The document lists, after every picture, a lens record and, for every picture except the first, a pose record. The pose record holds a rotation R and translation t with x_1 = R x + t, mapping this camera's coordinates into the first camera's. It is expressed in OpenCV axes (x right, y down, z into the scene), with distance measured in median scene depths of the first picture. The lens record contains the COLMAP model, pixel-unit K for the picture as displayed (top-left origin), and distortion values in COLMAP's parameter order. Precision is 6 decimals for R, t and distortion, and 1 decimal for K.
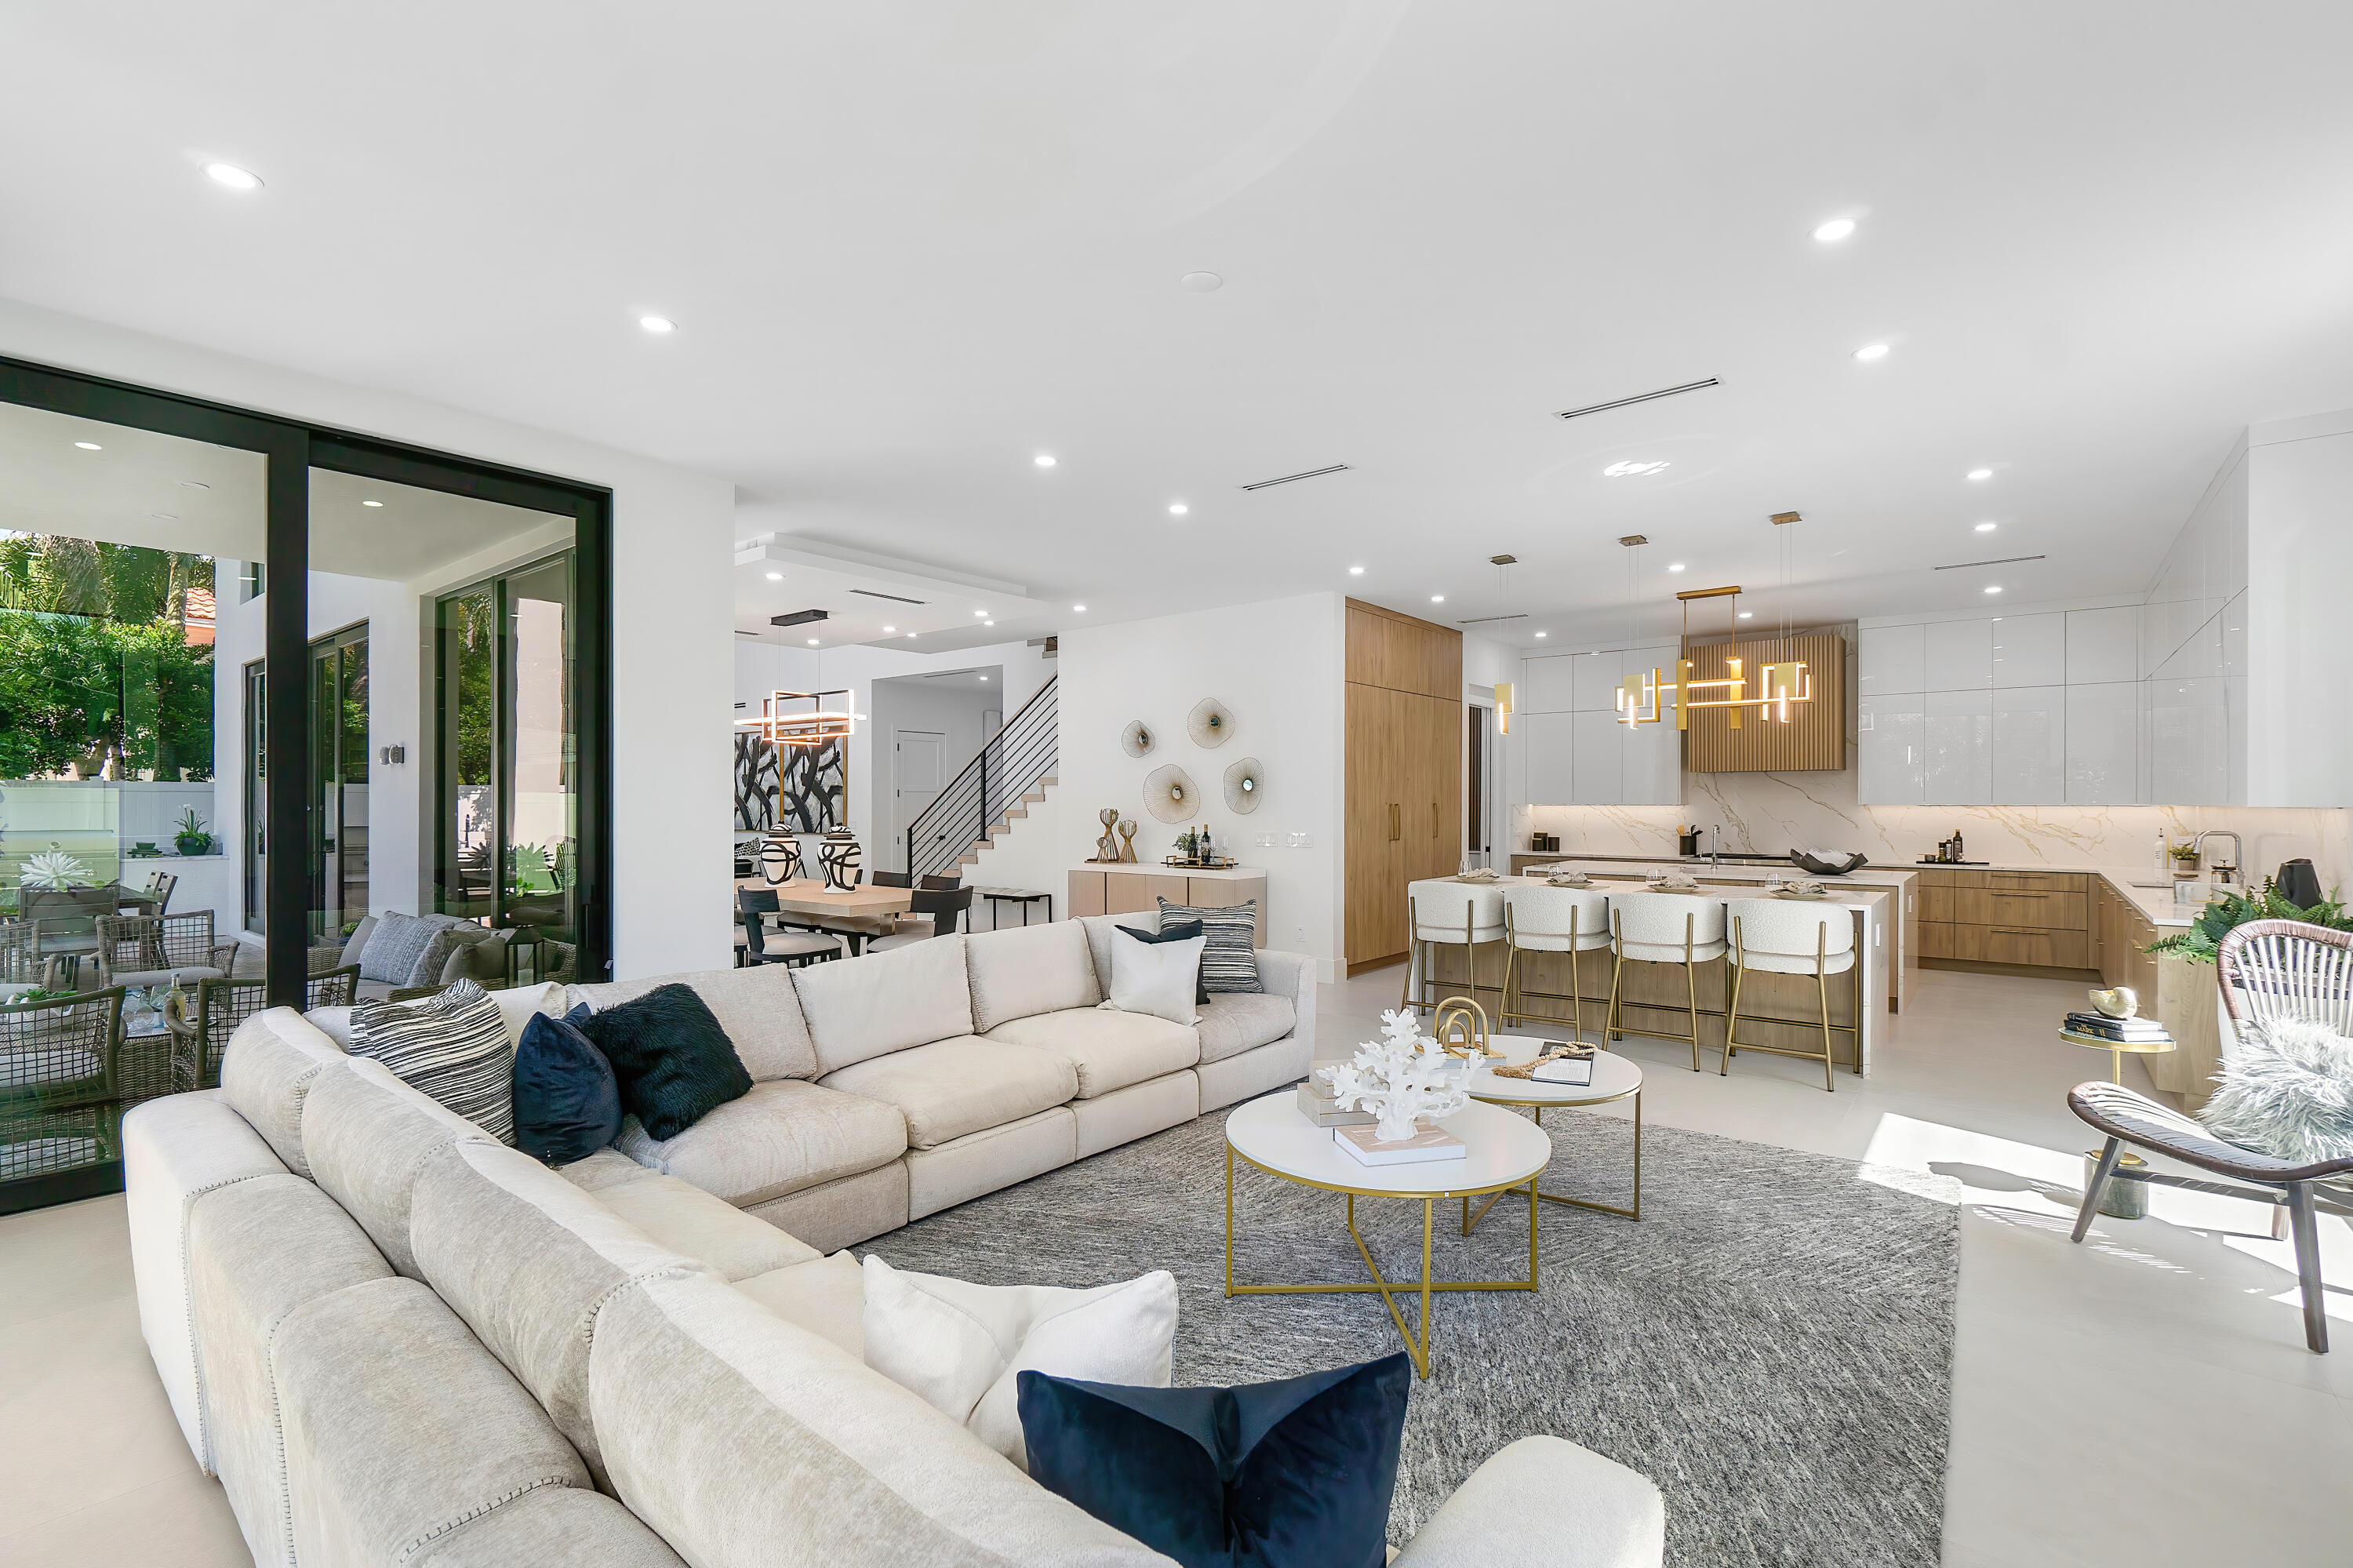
lens RADIAL K [[1043.1, 0, 1195.2], [0, 1043.1, 790.3], [0, 0, 1]] dist [-0.000258, -0.000058]
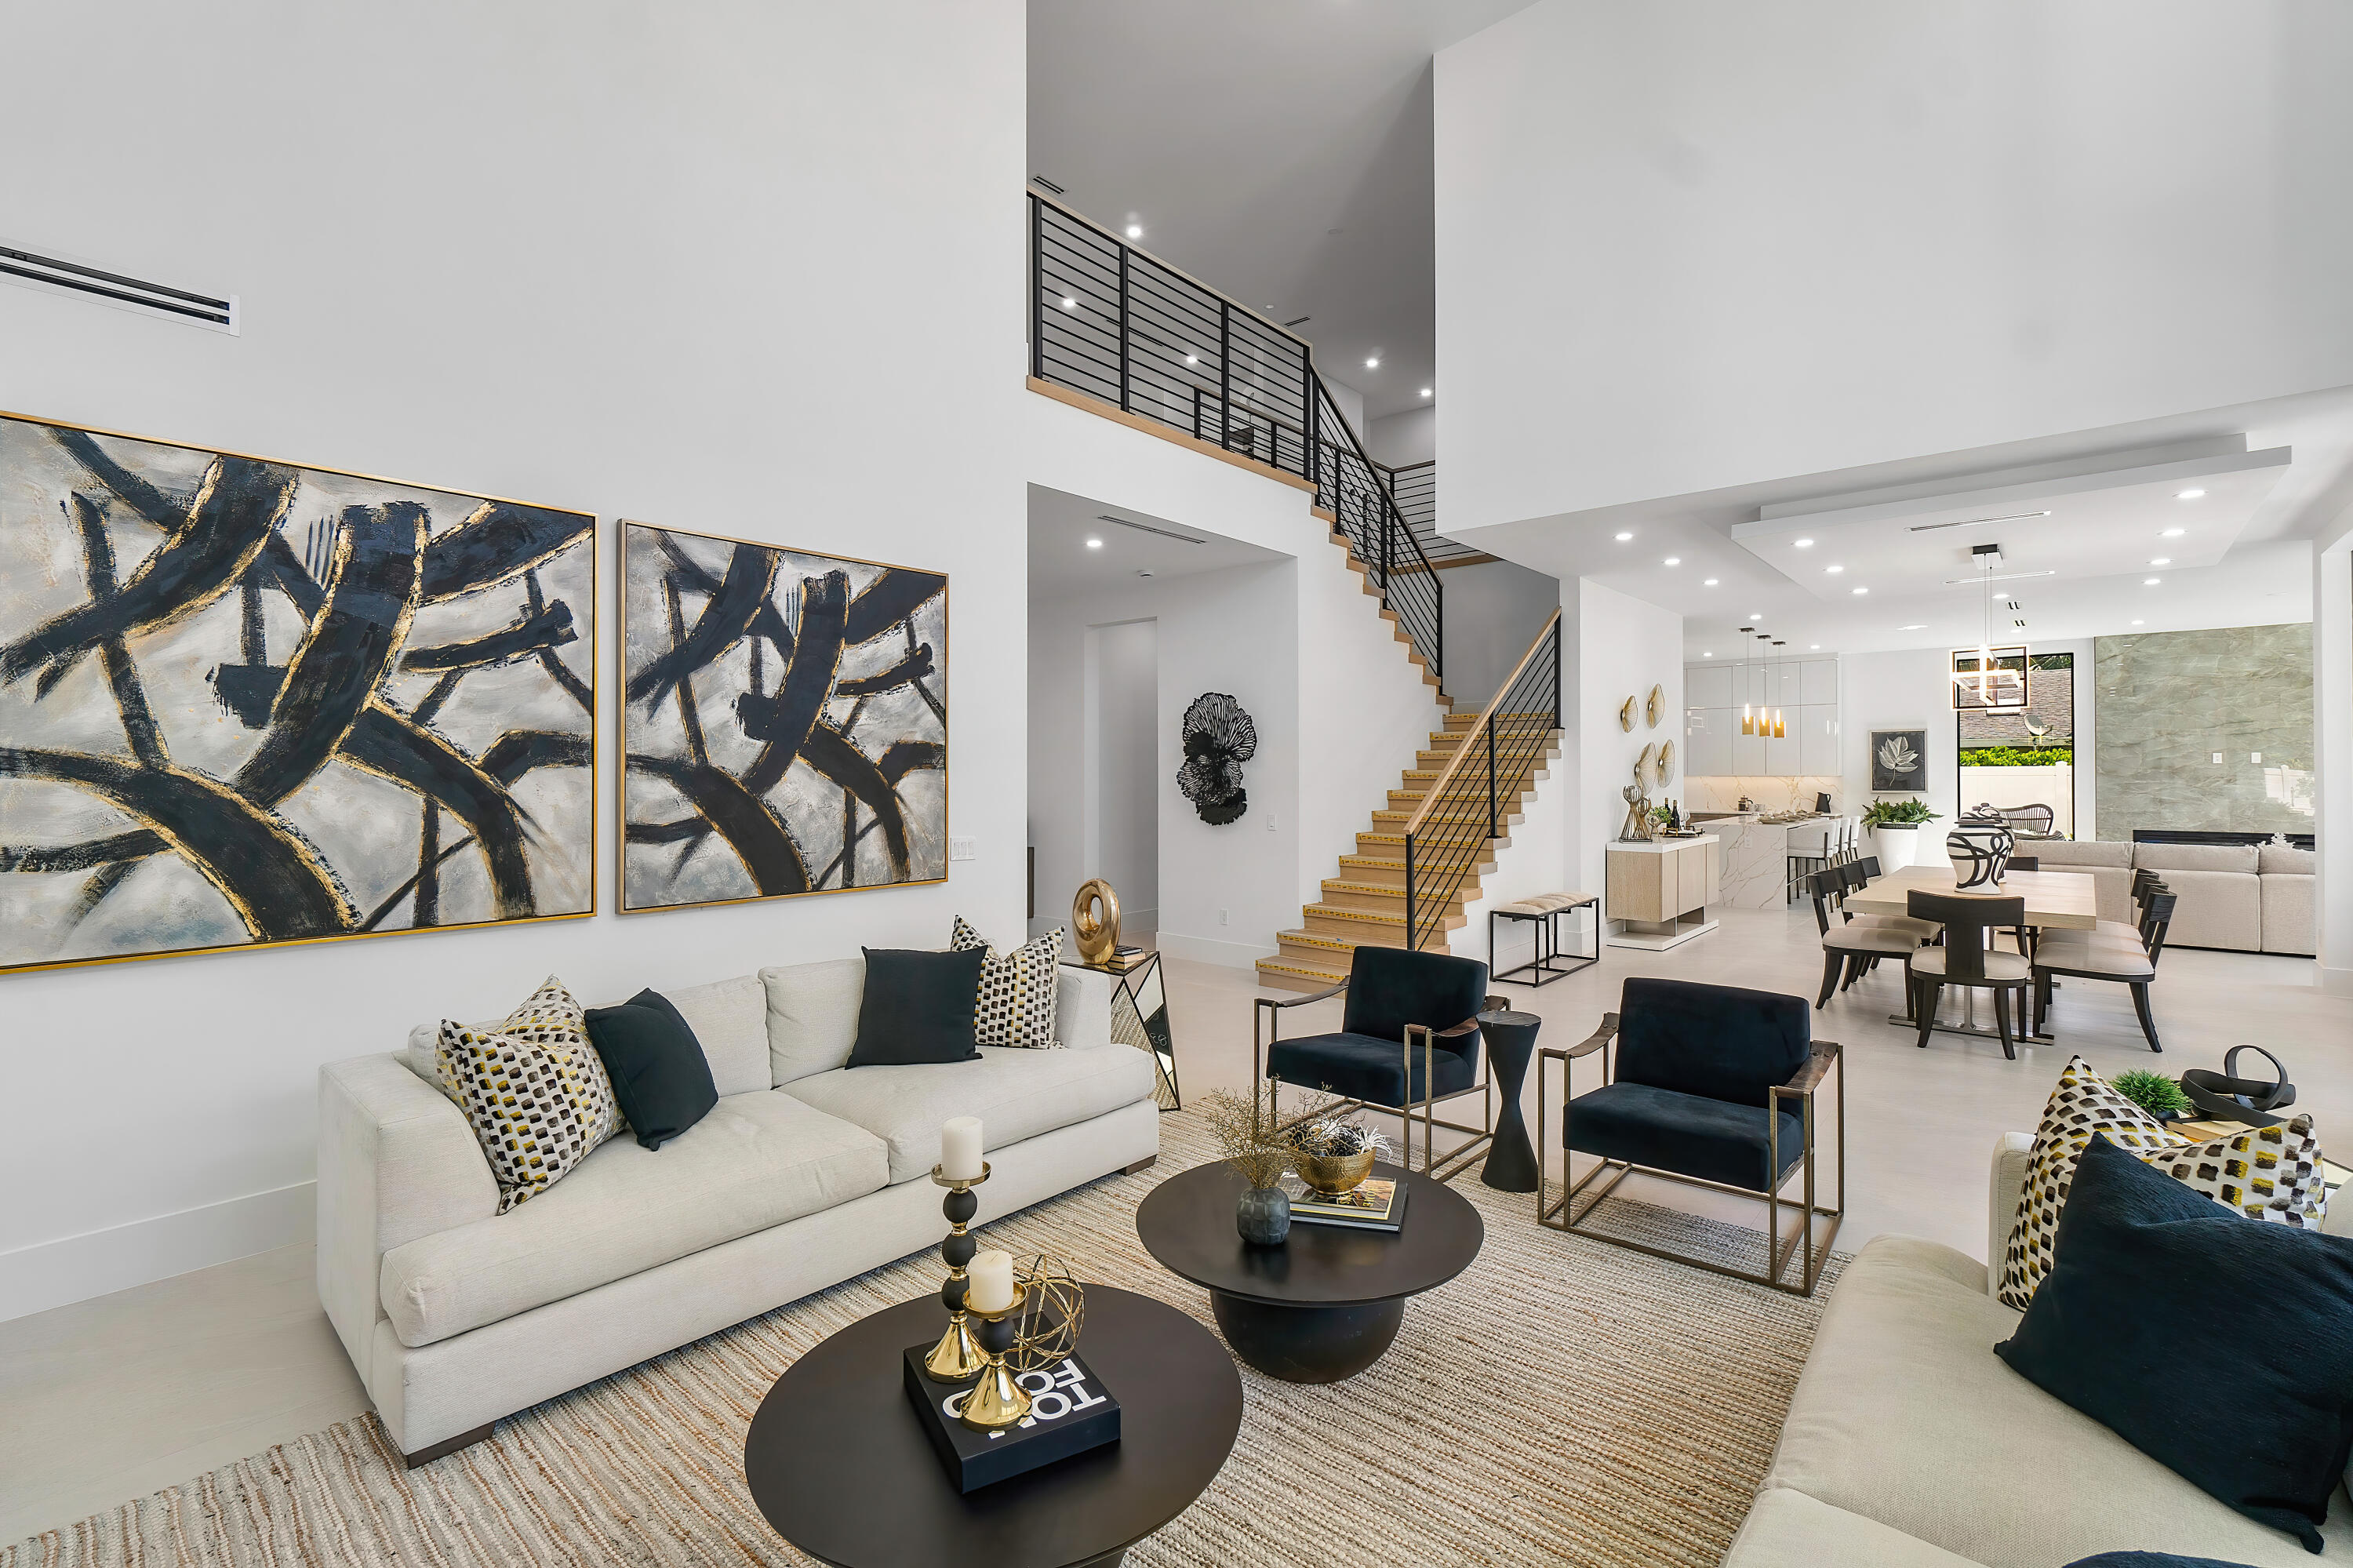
lens RADIAL K [[1032.9, 0, 1167.4], [0, 1032.9, 774.2], [0, 0, 1]] dist [-0.008630, 0.000243]
pose [[0.052747, -0.004854, 0.998596, -0.893999], [-0.008521, 0.999950, 0.005311, 0.004595], [-0.998572, -0.008789, 0.052703, 1.176727]]
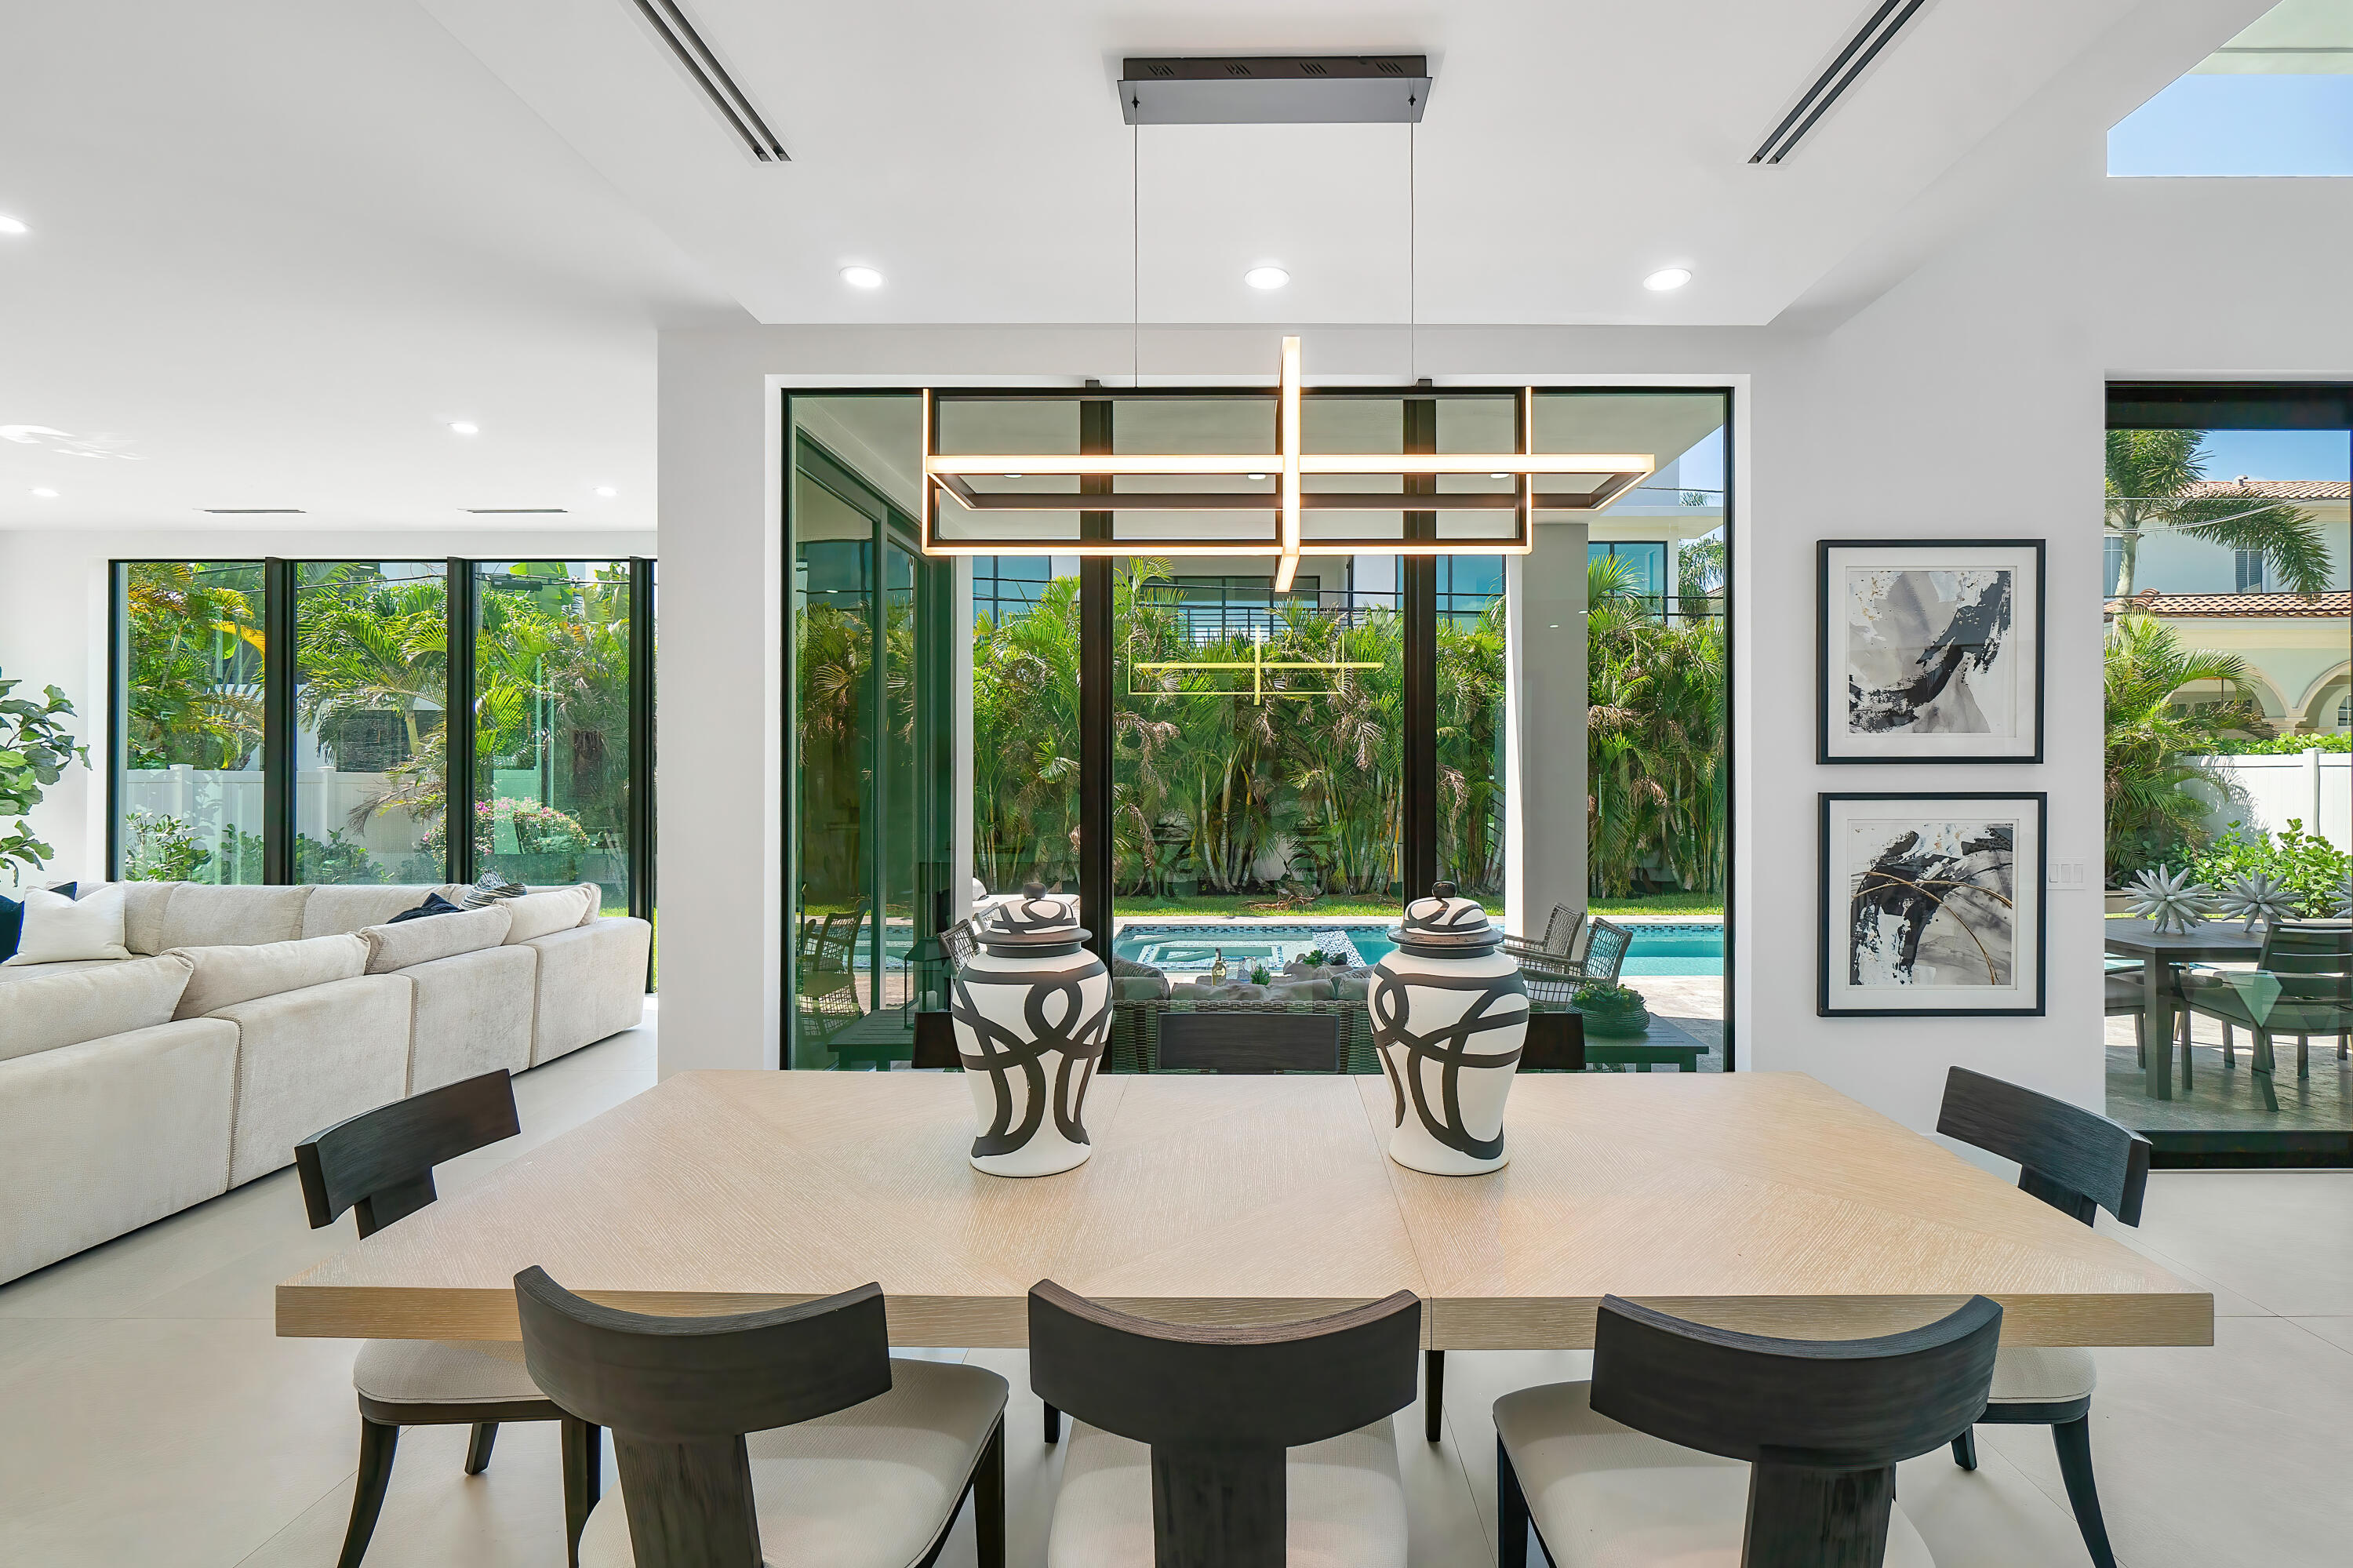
lens RADIAL K [[1045.0, 0, 1234.5], [0, 1045.0, 772.3], [0, 0, 1]] dist [-0.005714, -0.000376]
pose [[-0.788151, -0.004188, -0.615468, -0.156394], [0.005685, 0.999885, -0.014083, 0.005443], [0.615456, -0.014599, -0.788036, 0.876740]]
